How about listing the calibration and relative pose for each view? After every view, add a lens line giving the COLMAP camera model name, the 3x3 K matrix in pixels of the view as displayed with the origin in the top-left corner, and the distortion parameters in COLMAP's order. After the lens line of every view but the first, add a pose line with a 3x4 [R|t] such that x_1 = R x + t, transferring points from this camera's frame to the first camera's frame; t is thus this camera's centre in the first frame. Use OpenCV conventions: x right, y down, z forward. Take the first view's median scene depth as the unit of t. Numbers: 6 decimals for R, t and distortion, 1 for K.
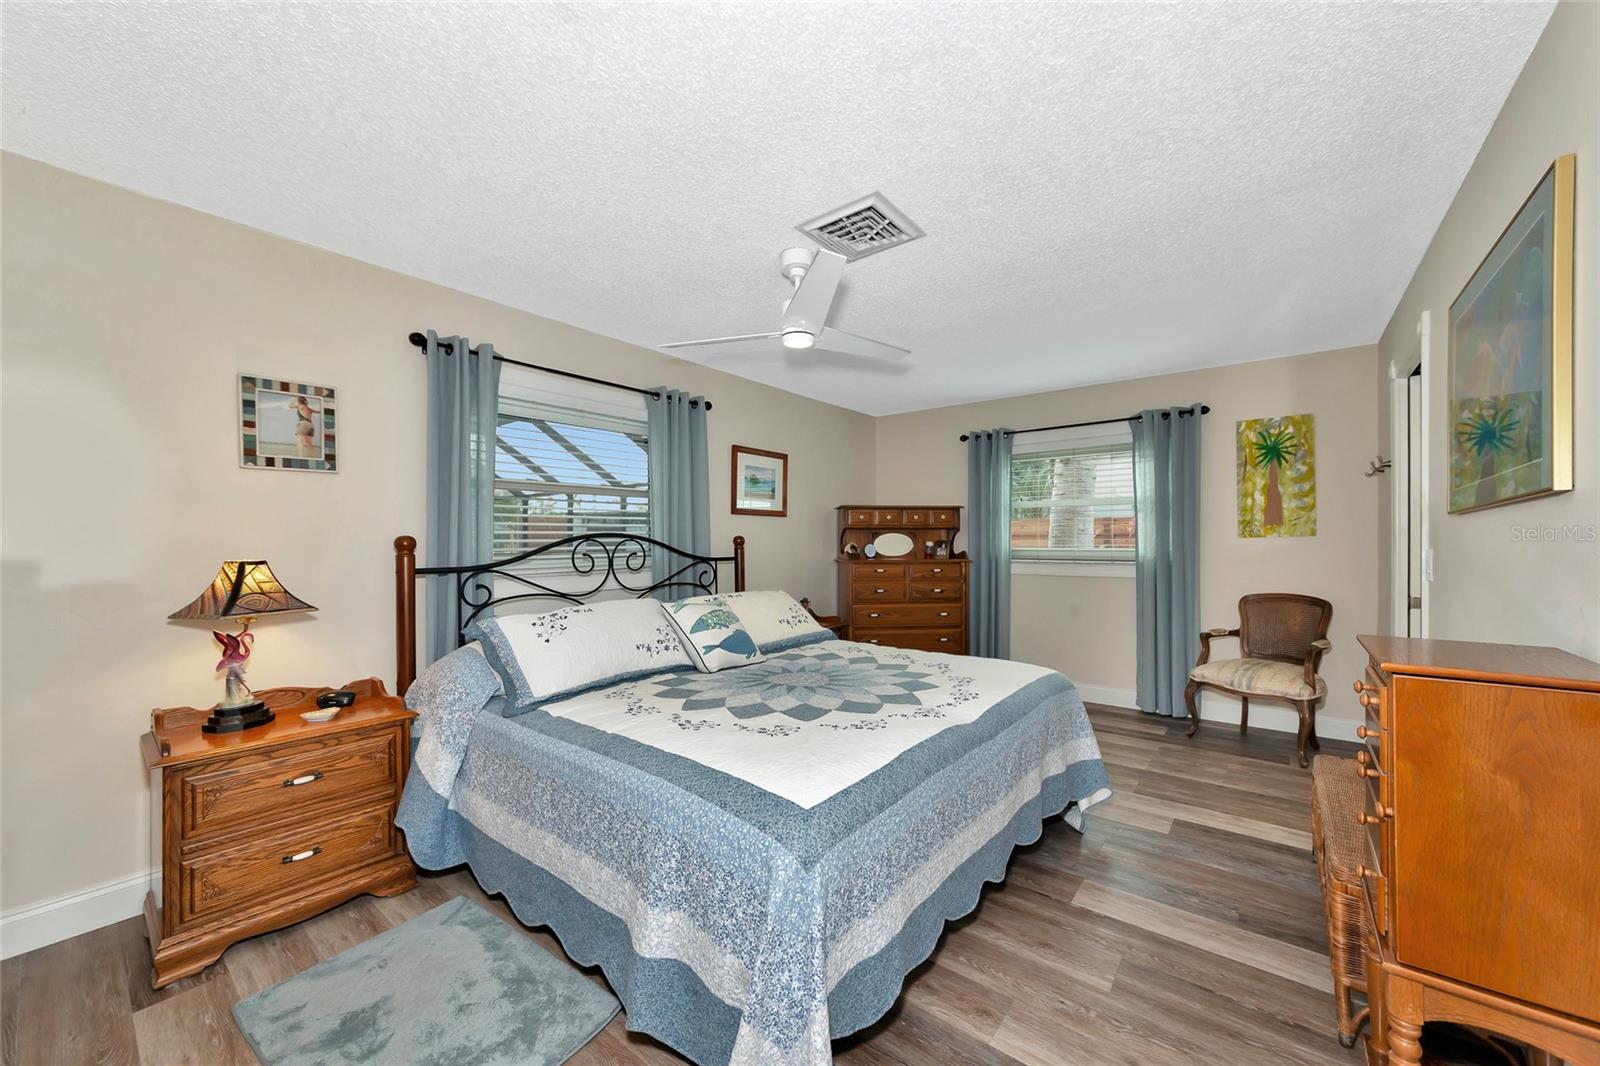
lens RADIAL K [[600.9, 0, 794.1], [0, 600.9, 541.8], [0, 0, 1]] dist [-0.000712, 0.001911]
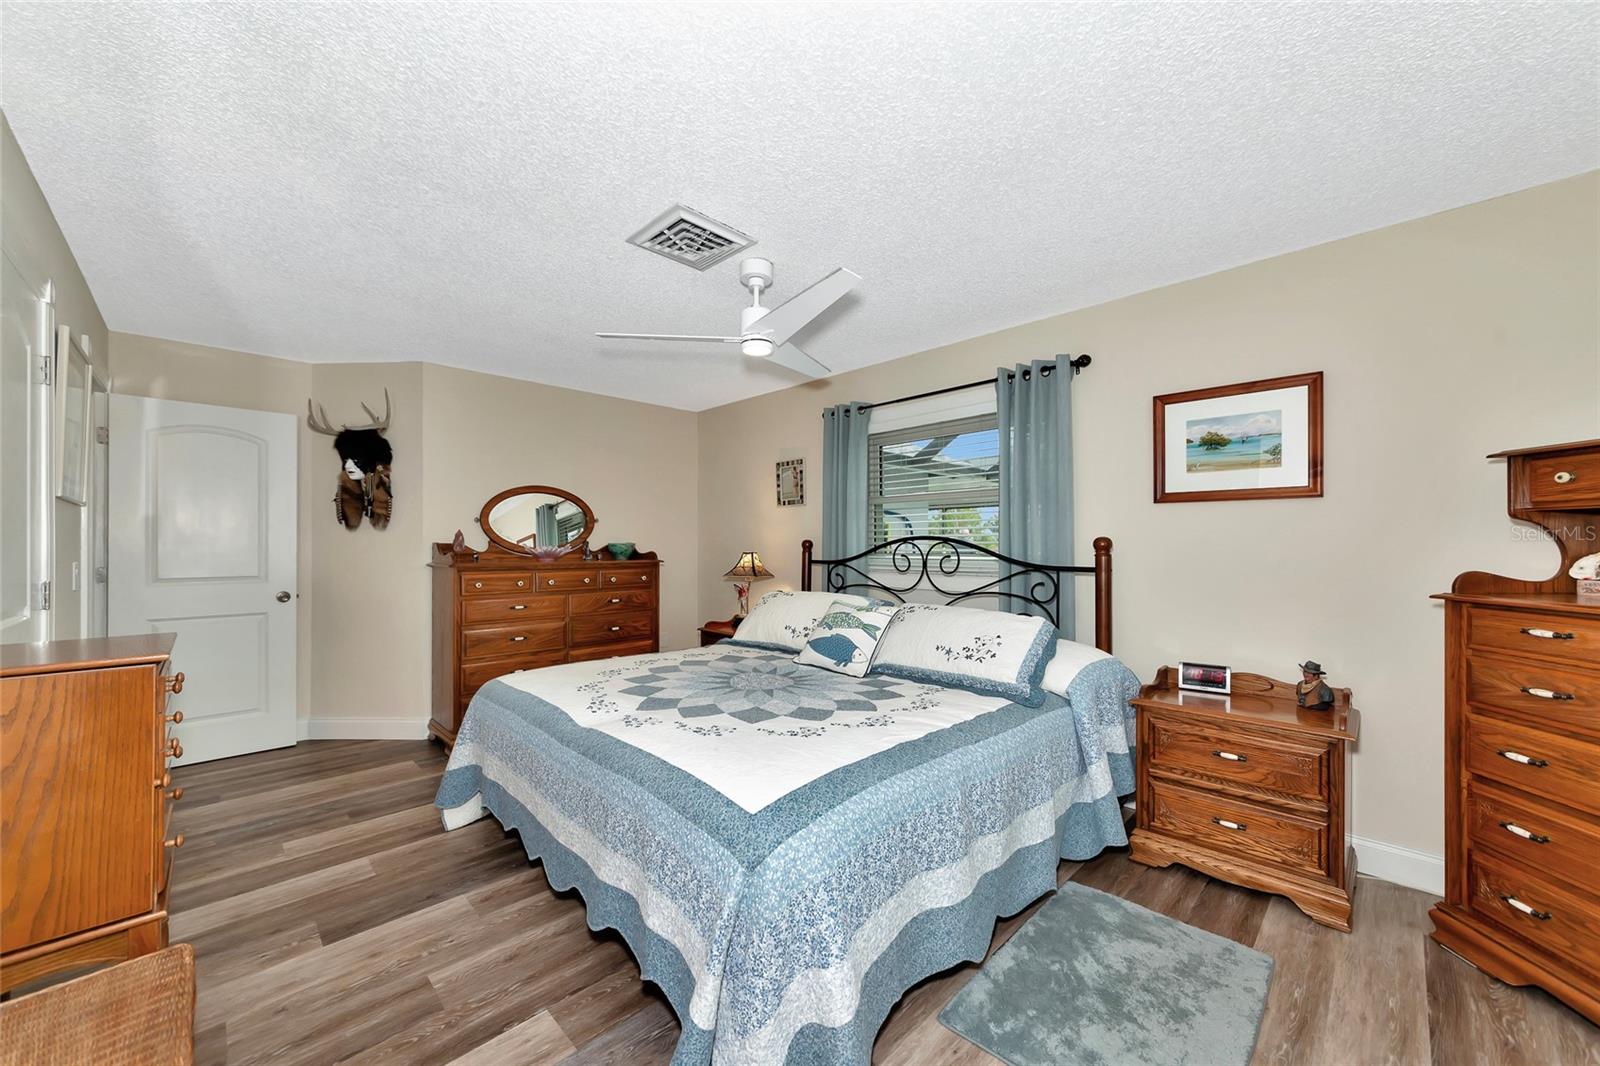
lens RADIAL K [[600.9, 0, 795.3], [0, 600.9, 535.1], [0, 0, 1]] dist [-0.000712, 0.001911]
pose [[-0.122000, -0.014163, -0.992429, 0.770879], [-0.006457, 0.999888, -0.013476, -0.000467], [0.992509, 0.004764, -0.122078, 0.907888]]
